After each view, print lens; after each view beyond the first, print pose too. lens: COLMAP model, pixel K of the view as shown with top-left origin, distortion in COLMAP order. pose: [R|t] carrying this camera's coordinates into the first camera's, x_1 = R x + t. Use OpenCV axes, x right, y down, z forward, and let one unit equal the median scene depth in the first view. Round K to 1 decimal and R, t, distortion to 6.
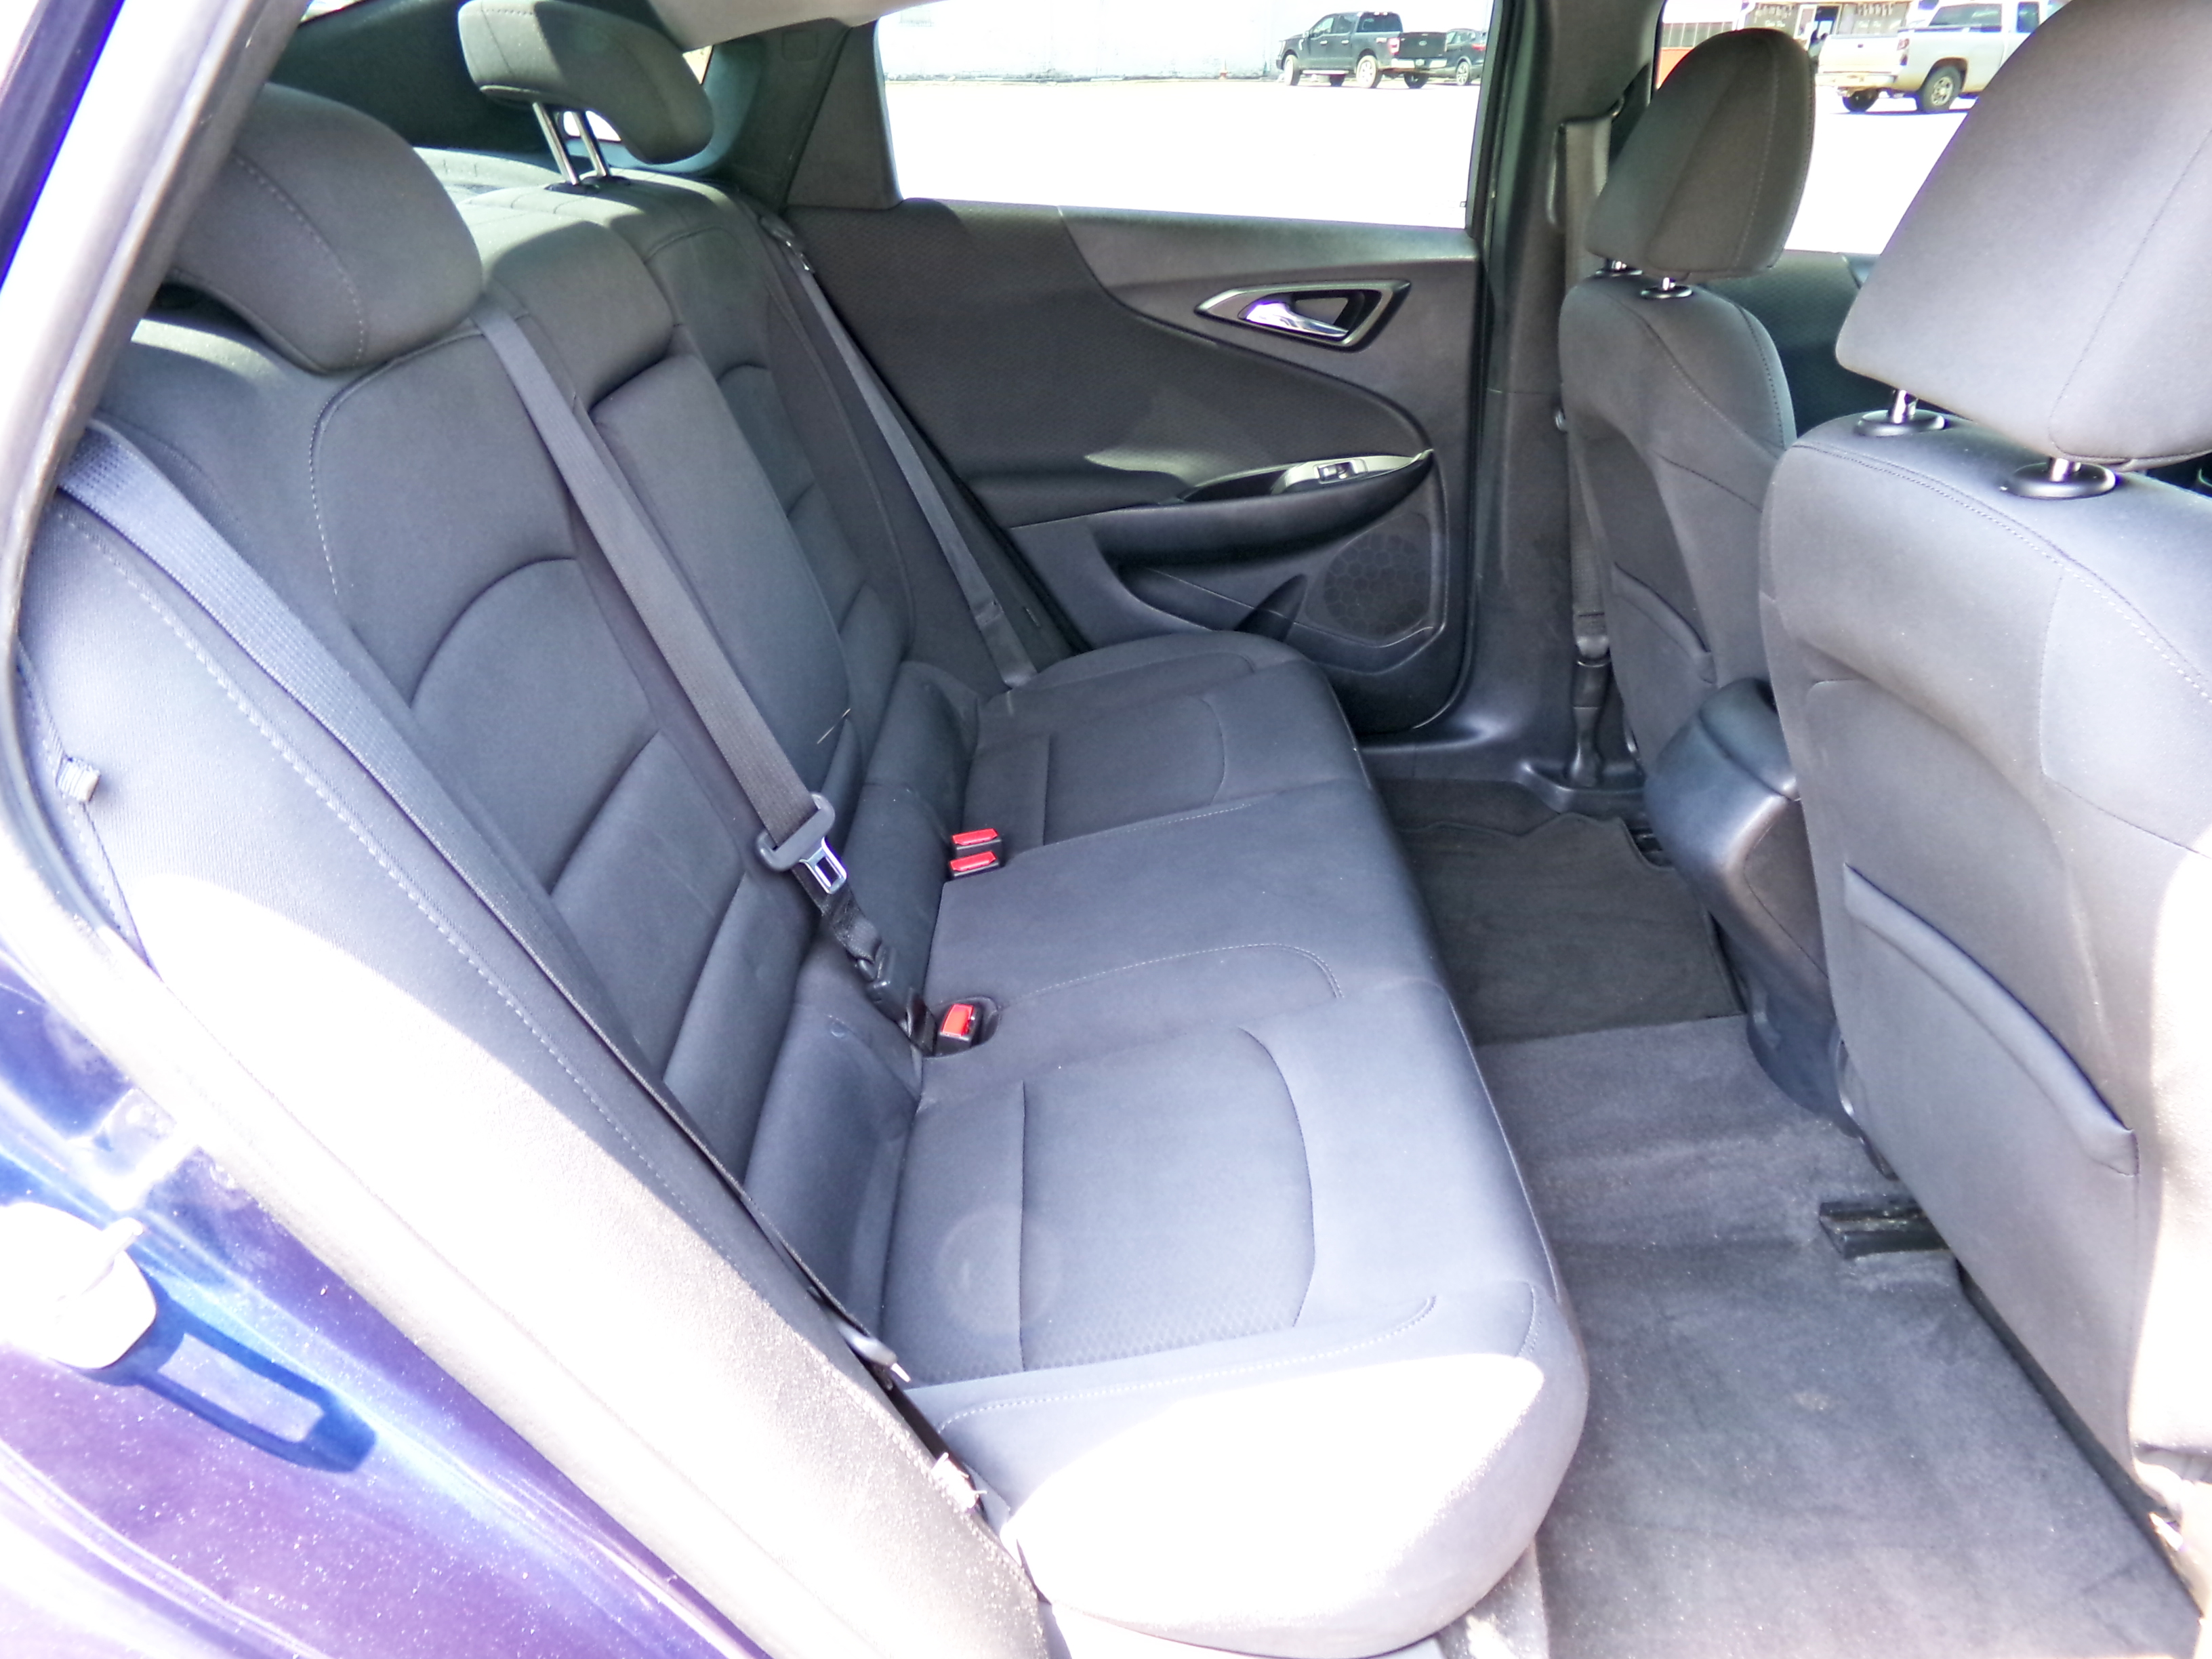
lens RADIAL K [[1554.1, 0, 1055.8], [0, 1554.1, 825.8], [0, 0, 1]] dist [-0.064351, 0.114368]
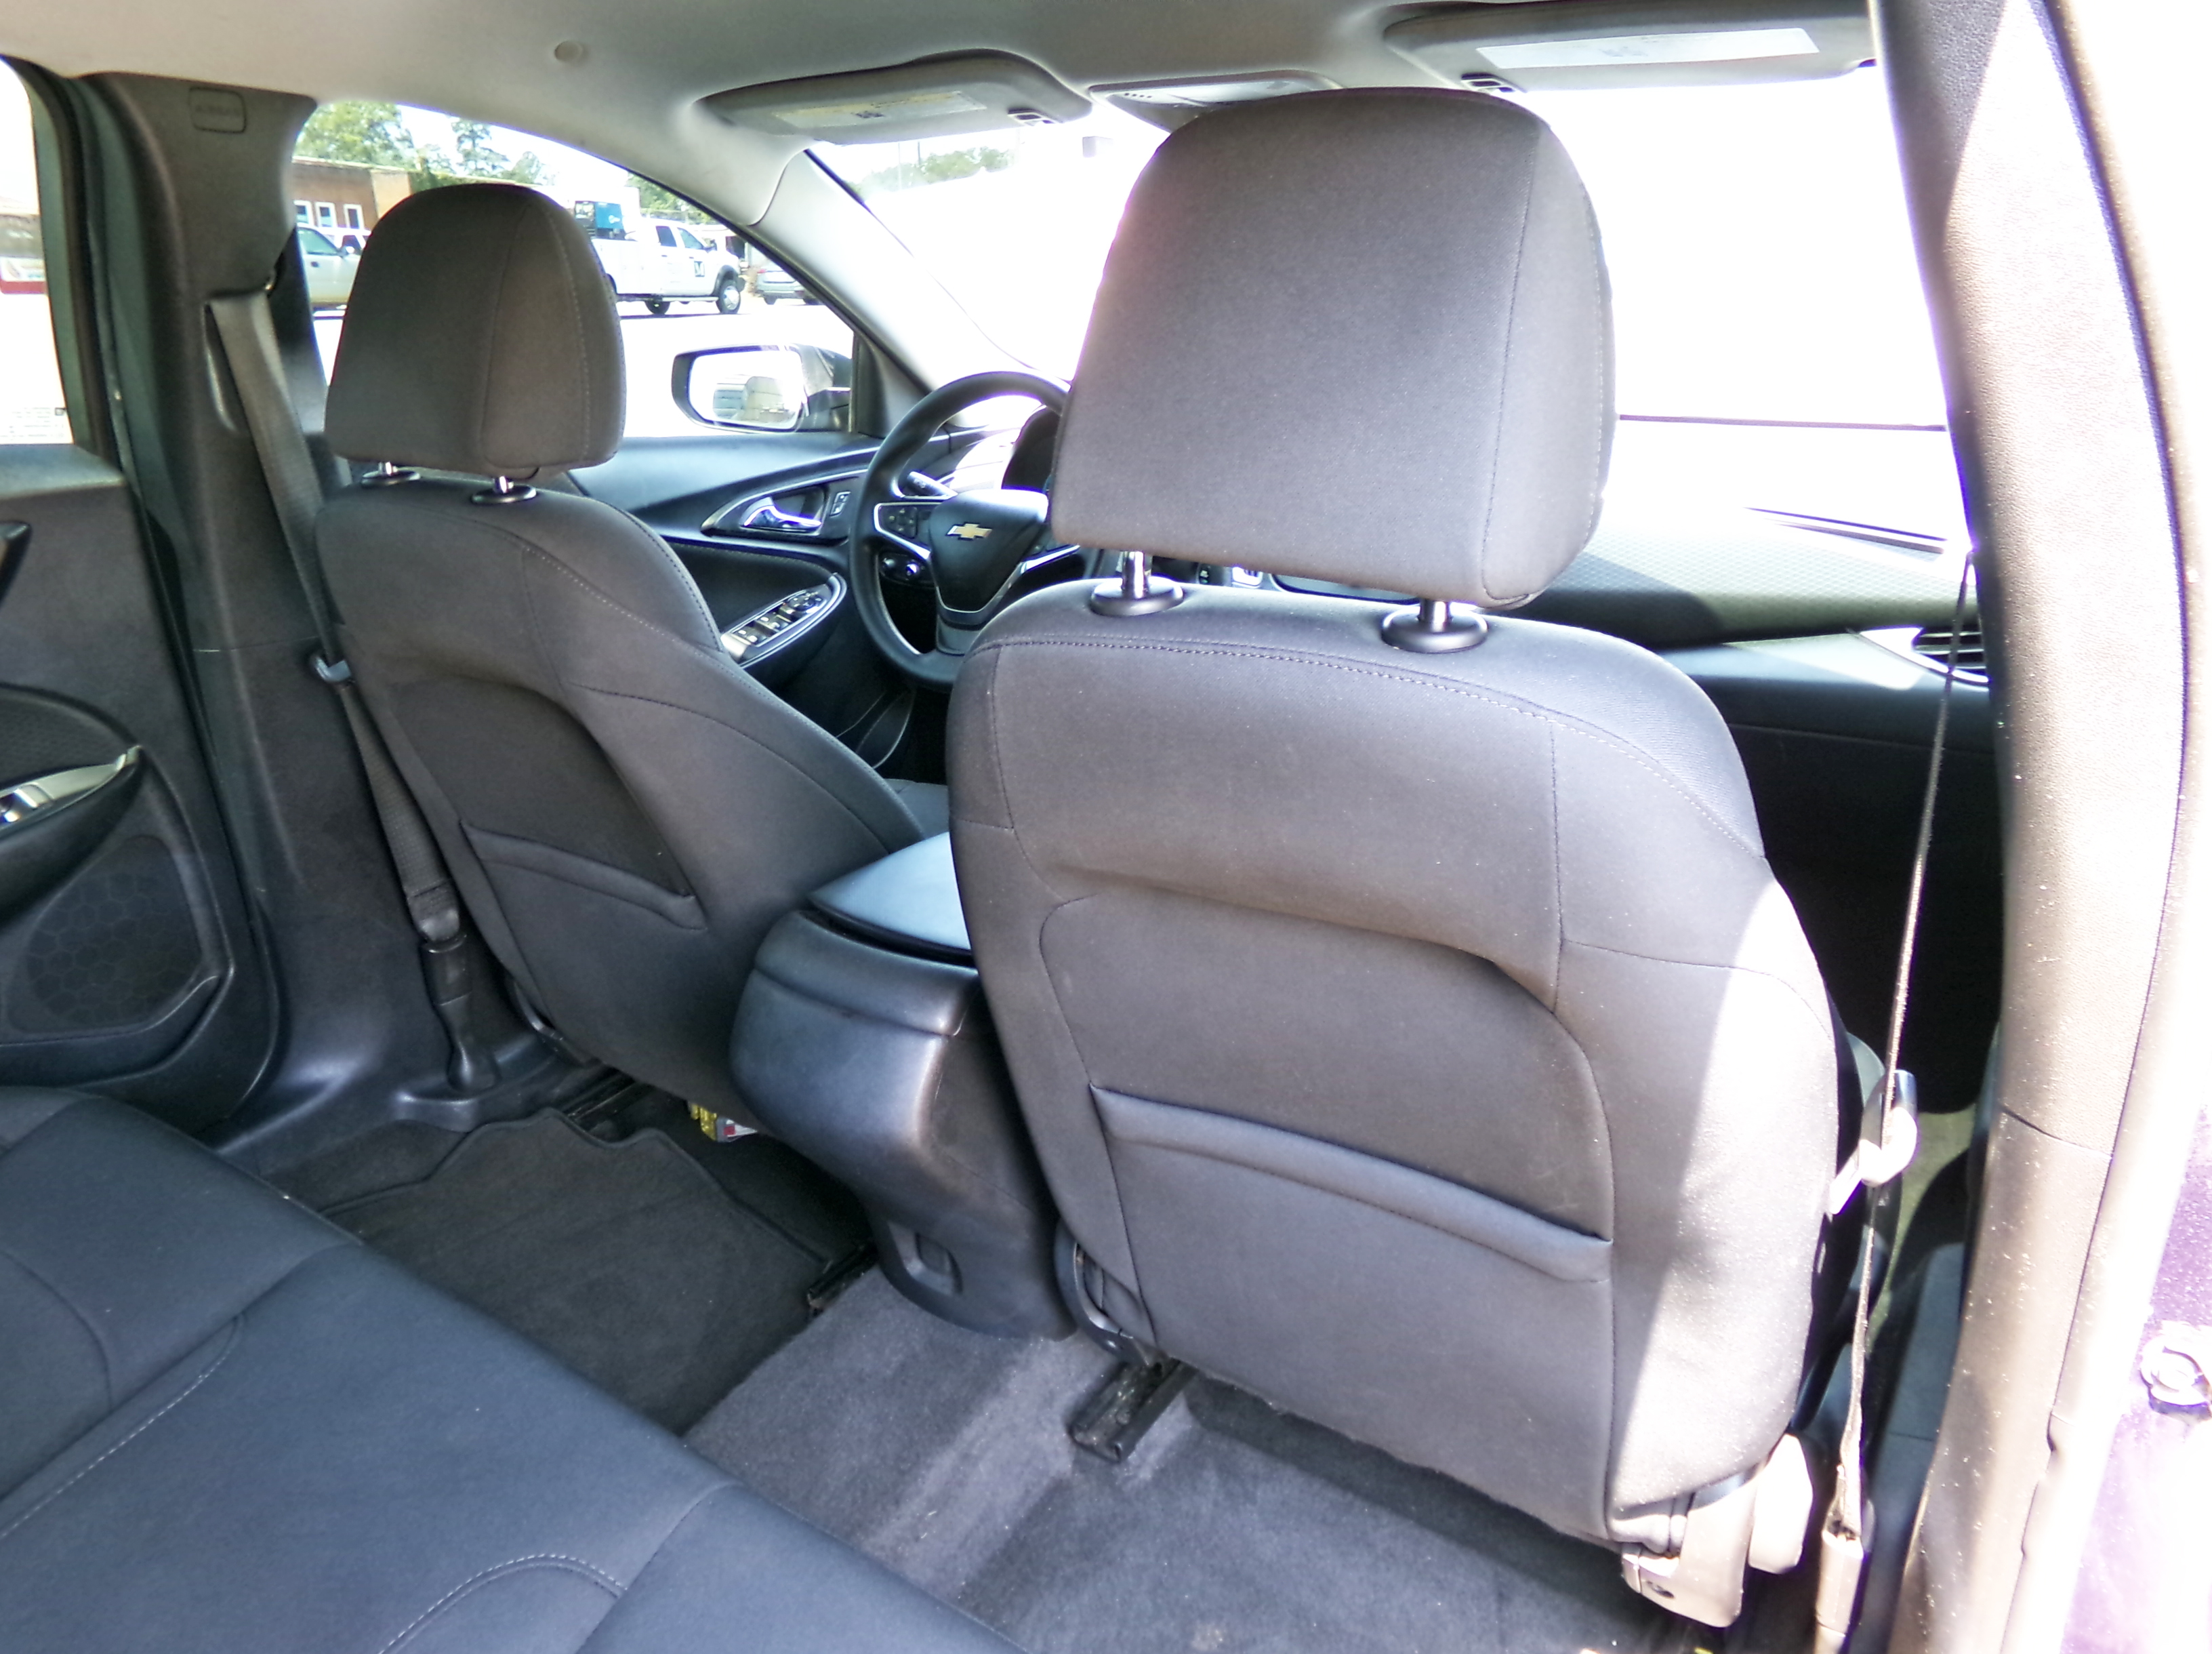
lens RADIAL K [[1516.5, 0, 1057.5], [0, 1516.5, 802.8], [0, 0, 1]] dist [-0.062286, 0.097260]
pose [[0.543466, -0.269216, 0.795090, -0.082746], [0.362675, 0.929516, 0.066834, -0.113898], [-0.757041, 0.252038, 0.602798, 0.276229]]
